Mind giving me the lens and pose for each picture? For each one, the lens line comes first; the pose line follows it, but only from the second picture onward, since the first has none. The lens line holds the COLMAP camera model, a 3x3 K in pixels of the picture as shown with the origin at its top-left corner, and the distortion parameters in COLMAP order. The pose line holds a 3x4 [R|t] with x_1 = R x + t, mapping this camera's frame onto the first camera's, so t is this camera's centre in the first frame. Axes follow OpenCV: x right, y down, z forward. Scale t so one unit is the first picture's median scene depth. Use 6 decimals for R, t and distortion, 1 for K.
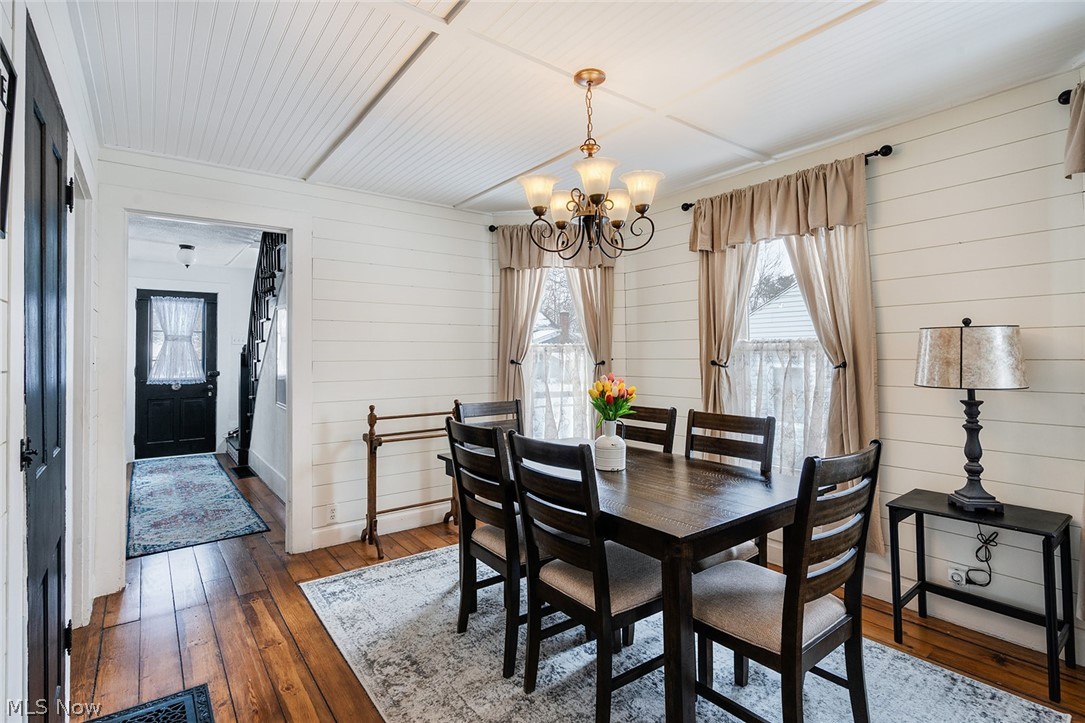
lens RADIAL K [[496.5, 0, 535.3], [0, 496.5, 354.6], [0, 0, 1]] dist [-0.009730, 0.003161]
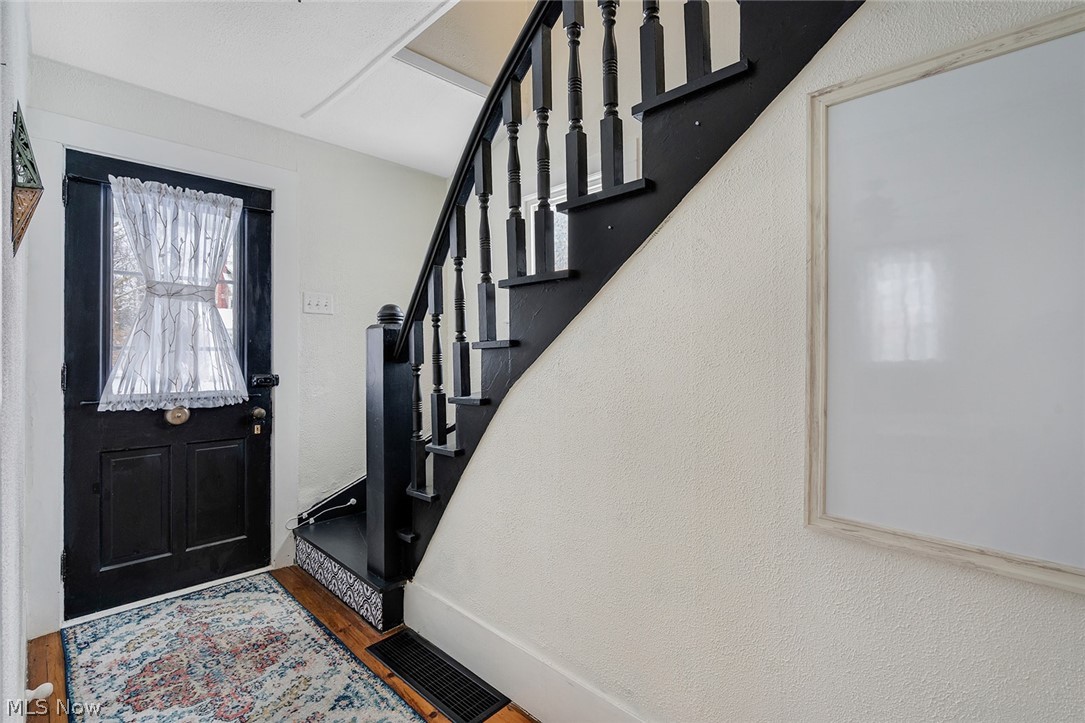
lens RADIAL K [[496.5, 0, 549.1], [0, 496.5, 359.9], [0, 0, 1]] dist [-0.009730, 0.003161]
pose [[0.990951, -0.004841, 0.134135, -0.483877], [0.004712, 0.999988, 0.001283, 0.022210], [-0.134140, -0.000639, 0.990962, 0.569811]]
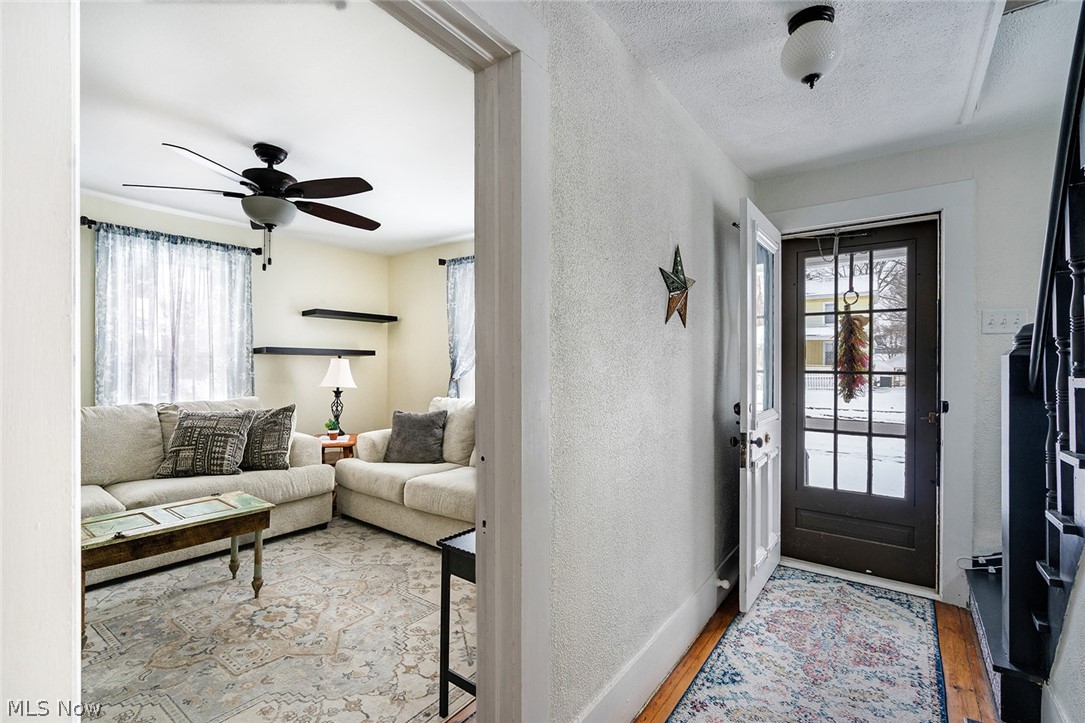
lens RADIAL K [[485.9, 0, 552.3], [0, 485.9, 360.9], [0, 0, 1]] dist [0.003881, -0.000059]
pose [[0.280878, -0.013343, -0.959651, -0.351520], [-0.004539, 0.999874, -0.015231, 0.005124], [0.959733, 0.008634, 0.280782, 0.588249]]
